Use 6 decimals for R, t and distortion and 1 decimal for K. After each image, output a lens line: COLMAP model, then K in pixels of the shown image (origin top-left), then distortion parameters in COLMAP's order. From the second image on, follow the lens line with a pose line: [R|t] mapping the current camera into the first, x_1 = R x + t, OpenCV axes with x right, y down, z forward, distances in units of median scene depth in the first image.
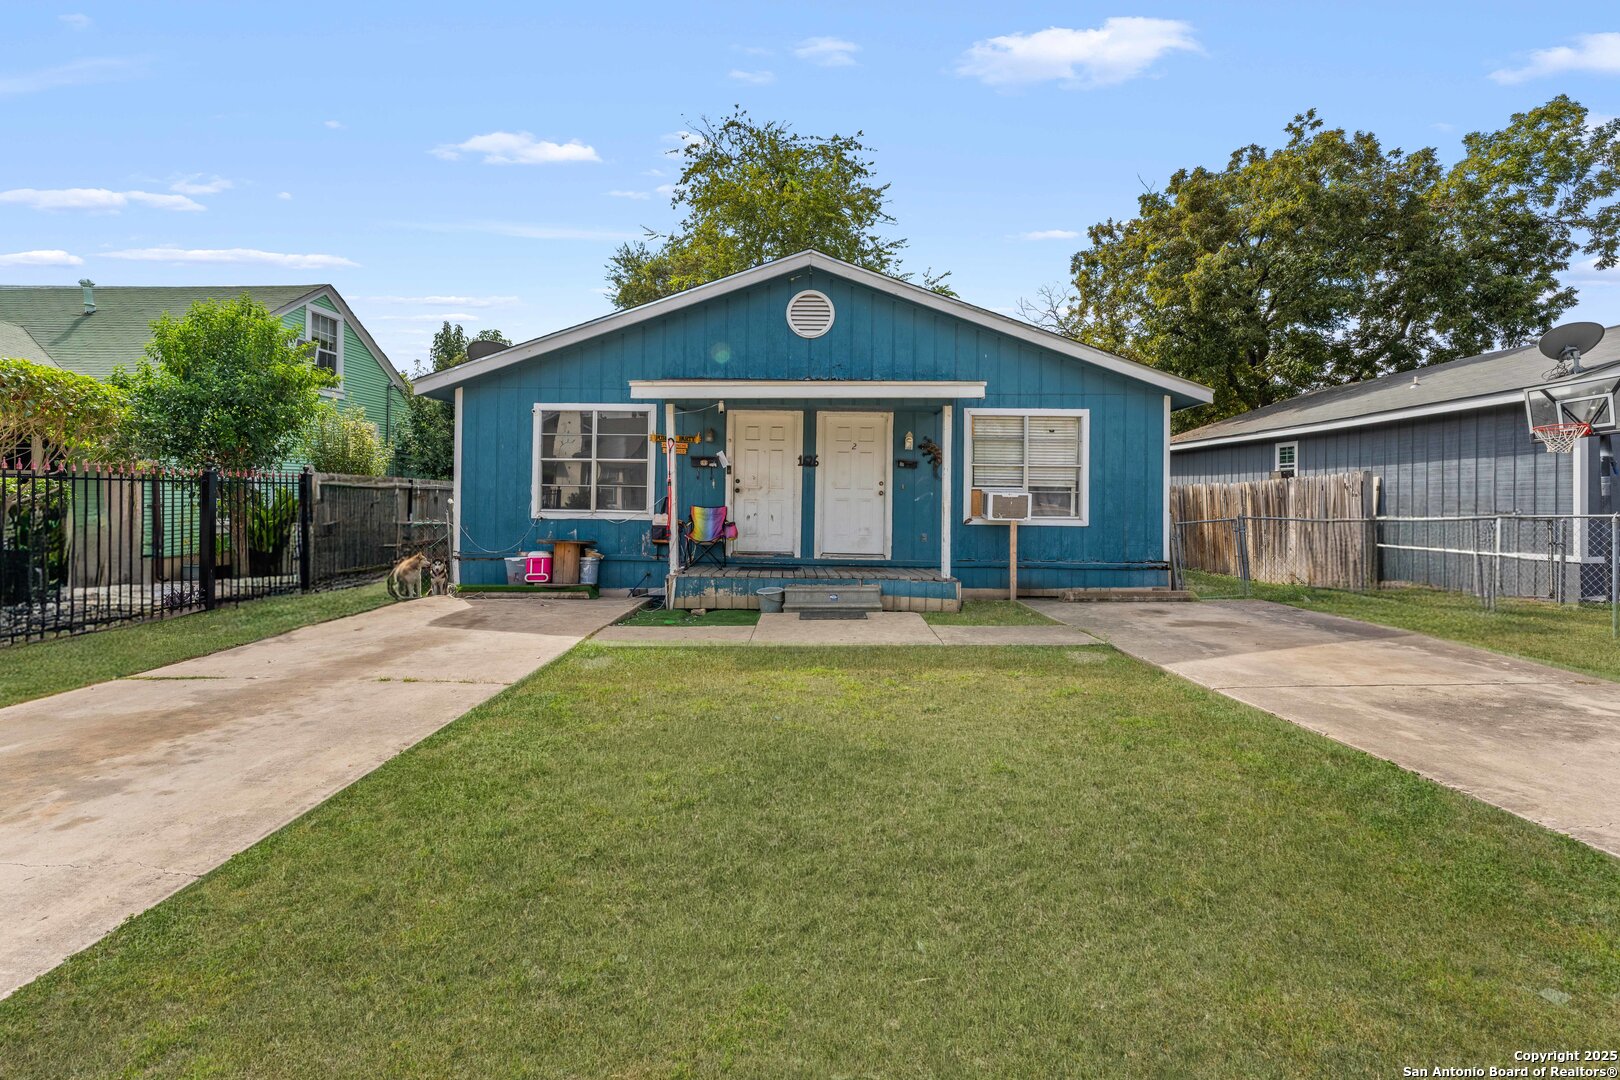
lens RADIAL K [[666.5, 0, 802.1], [0, 666.5, 533.9], [0, 0, 1]] dist [-0.002247, -0.000024]
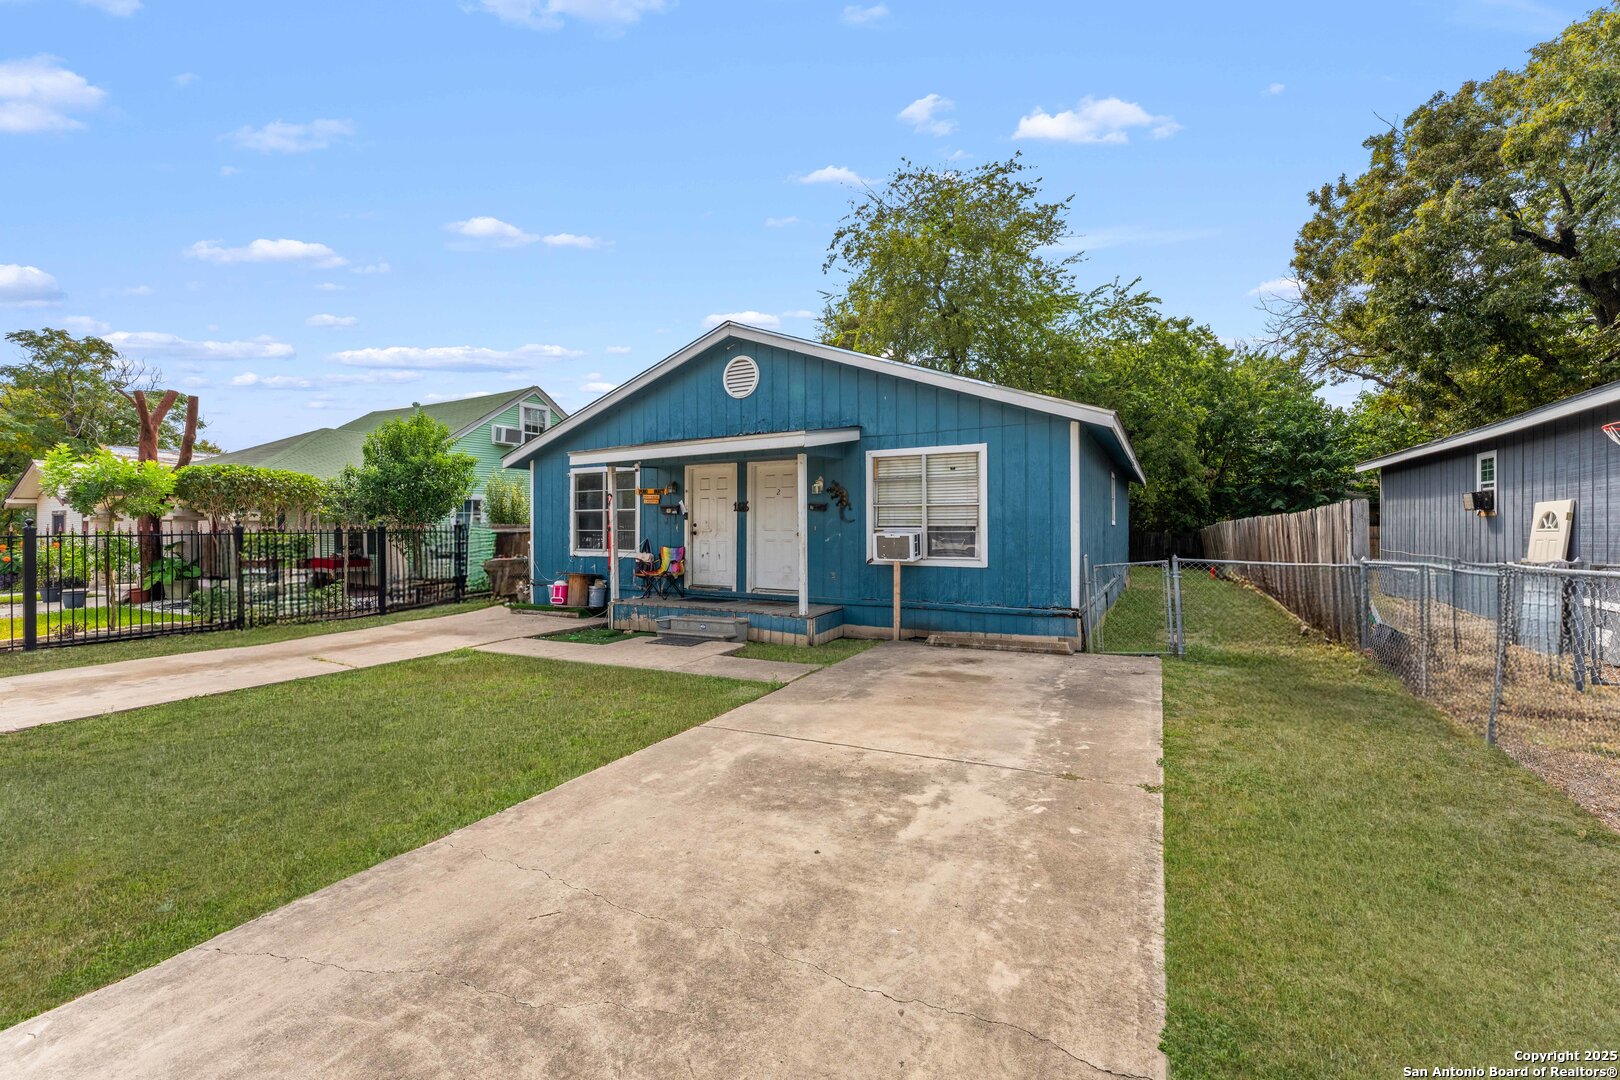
lens RADIAL K [[645.7, 0, 810.6], [0, 645.7, 566.3], [0, 0, 1]] dist [0.000386, 0.000062]
pose [[0.891726, 0.013004, -0.452388, 0.614769], [-0.011349, 0.999915, 0.006372, -0.016296], [0.452433, -0.000548, 0.891798, 0.072920]]
